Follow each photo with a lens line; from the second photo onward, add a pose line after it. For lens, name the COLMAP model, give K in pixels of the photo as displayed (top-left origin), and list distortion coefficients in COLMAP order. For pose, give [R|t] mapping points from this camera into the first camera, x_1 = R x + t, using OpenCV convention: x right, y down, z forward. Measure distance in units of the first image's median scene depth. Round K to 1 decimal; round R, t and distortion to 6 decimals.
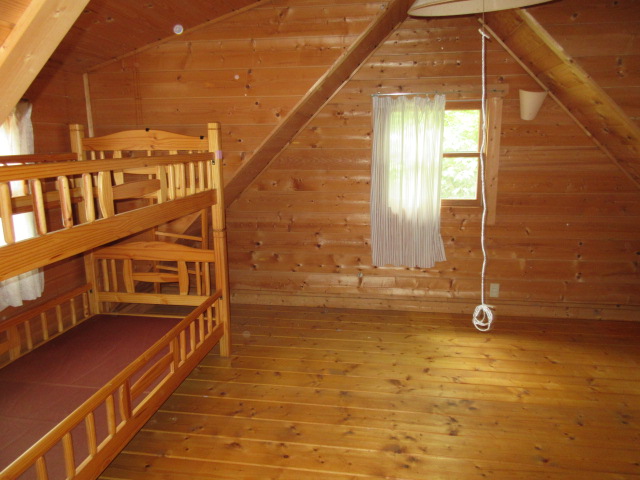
lens RADIAL K [[479.7, 0, 319.8], [0, 479.7, 240.5], [0, 0, 1]] dist [-0.006096, -0.001354]
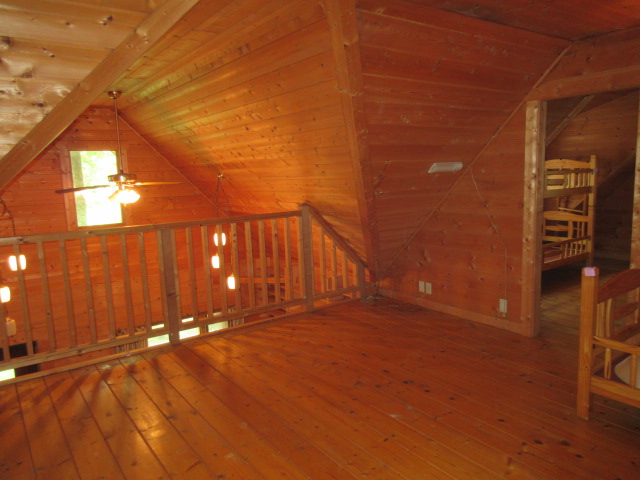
lens RADIAL K [[479.7, 0, 320.3], [0, 479.7, 240.6], [0, 0, 1]] dist [-0.006096, -0.001354]
pose [[0.700078, 0.091335, -0.708201, 0.436291], [-0.114015, 0.993360, 0.015404, 0.222886], [0.704905, 0.069961, 0.705843, -1.243339]]
